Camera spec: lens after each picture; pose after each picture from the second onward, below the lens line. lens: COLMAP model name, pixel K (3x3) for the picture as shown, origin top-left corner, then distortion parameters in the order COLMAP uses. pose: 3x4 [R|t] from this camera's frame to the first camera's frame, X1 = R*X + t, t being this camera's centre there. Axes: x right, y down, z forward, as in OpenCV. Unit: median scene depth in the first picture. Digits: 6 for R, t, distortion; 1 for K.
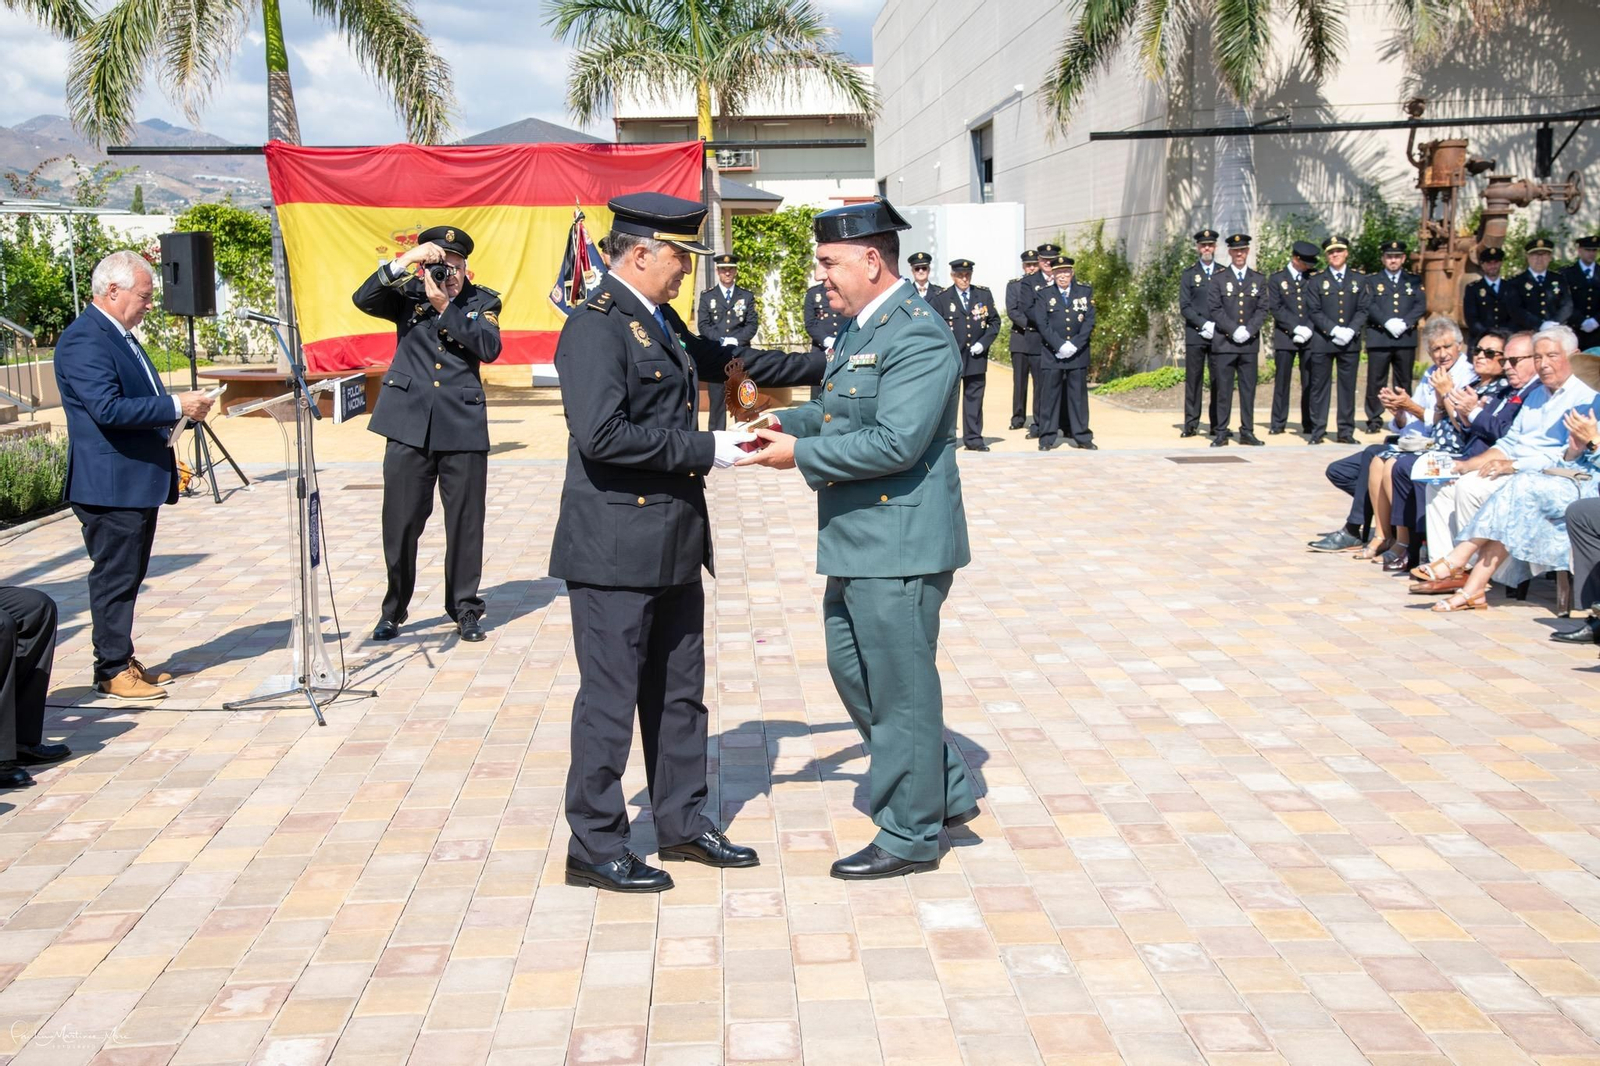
lens RADIAL K [[2163.5, 0, 804.6], [0, 2163.5, 539.0], [0, 0, 1]] dist [0.165005, 0.451294]
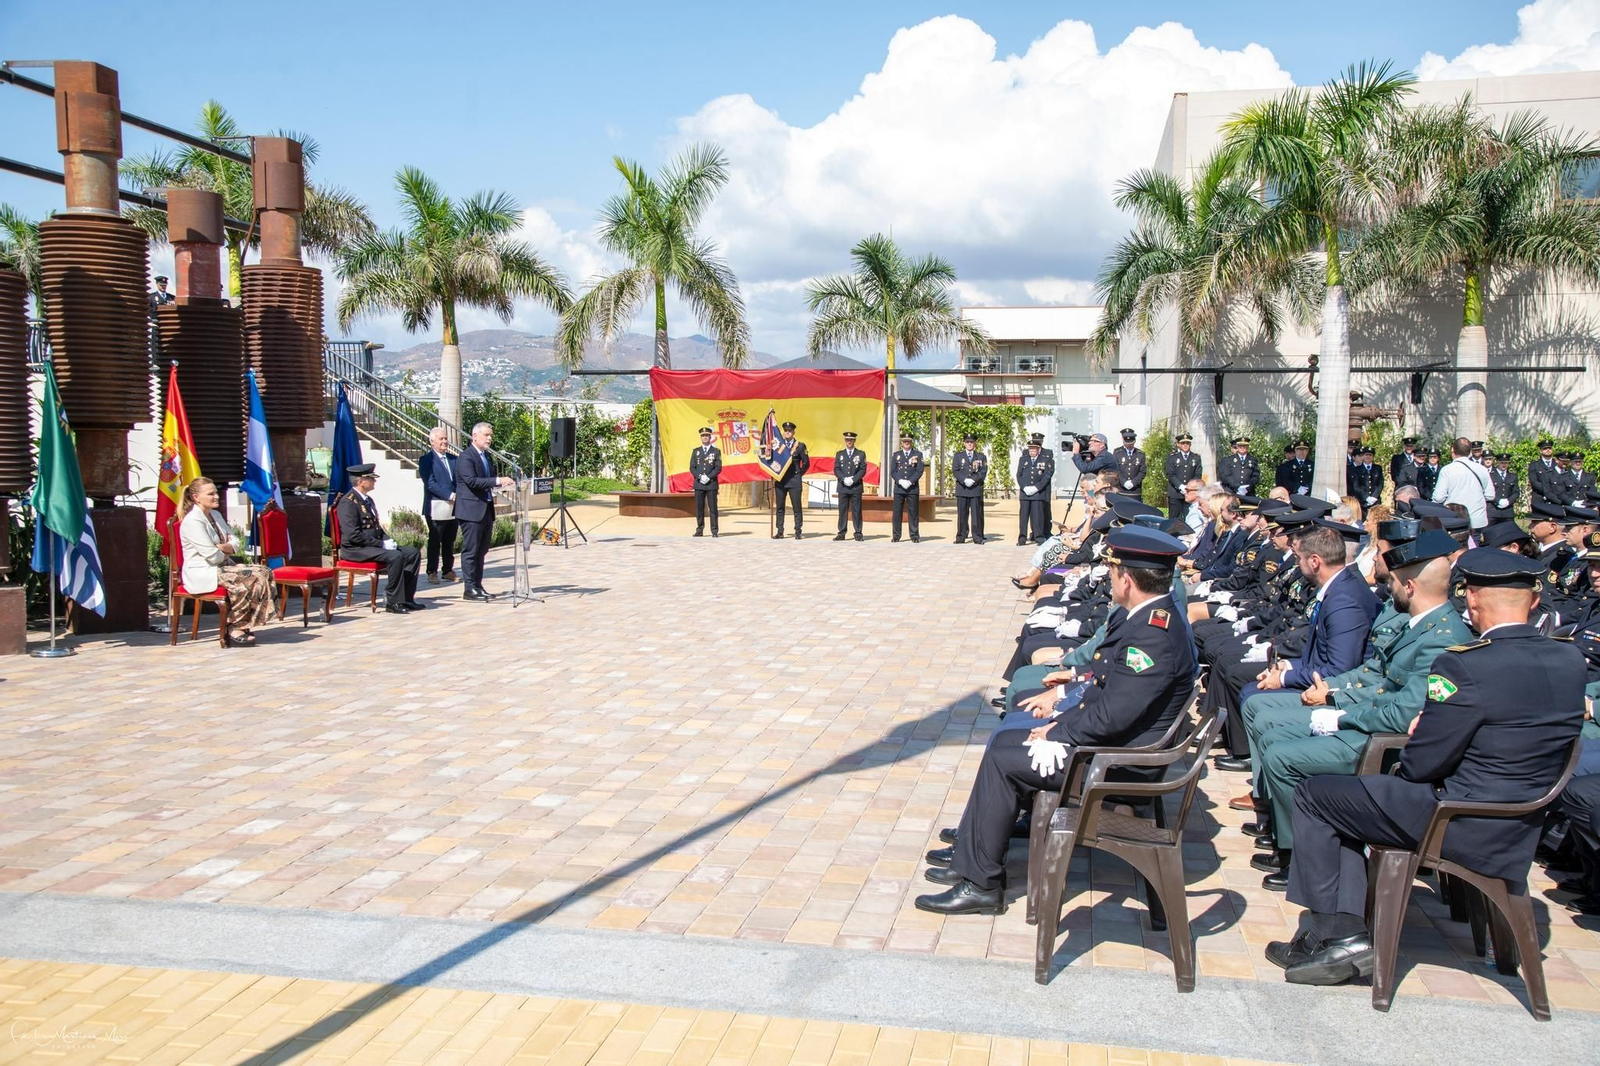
lens RADIAL K [[1633.2, 0, 829.0], [0, 1633.2, 537.1], [0, 0, 1]] dist [0.008628, 0.186427]
pose [[0.978467, 0.040887, -0.202313, 0.361232], [-0.053754, 0.996838, -0.058519, 0.063815], [0.199281, 0.068134, 0.977571, -0.576118]]
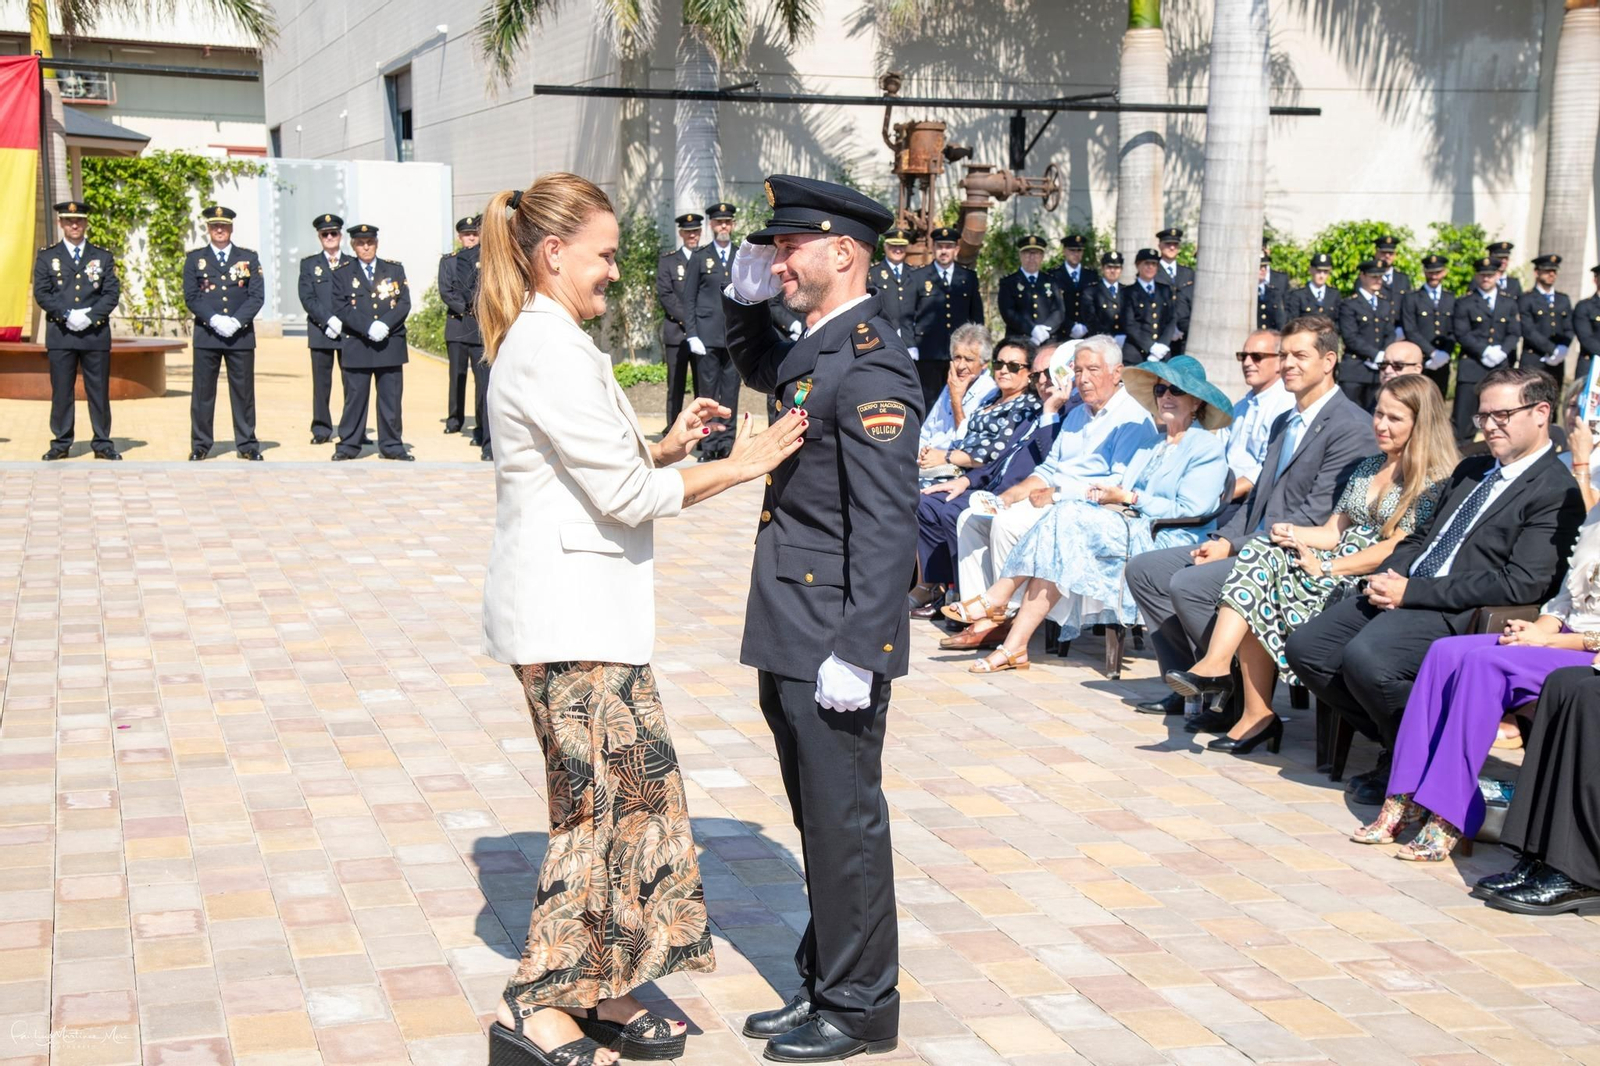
lens RADIAL K [[2426.9, 0, 805.0], [0, 2426.9, 545.3], [0, 0, 1]] dist [0.256658, 0.387960]
pose [[0.969351, 0.005050, 0.245627, -0.002362], [-0.004697, 0.999987, -0.002023, -0.010248], [-0.245634, 0.000807, 0.969362, 0.091291]]
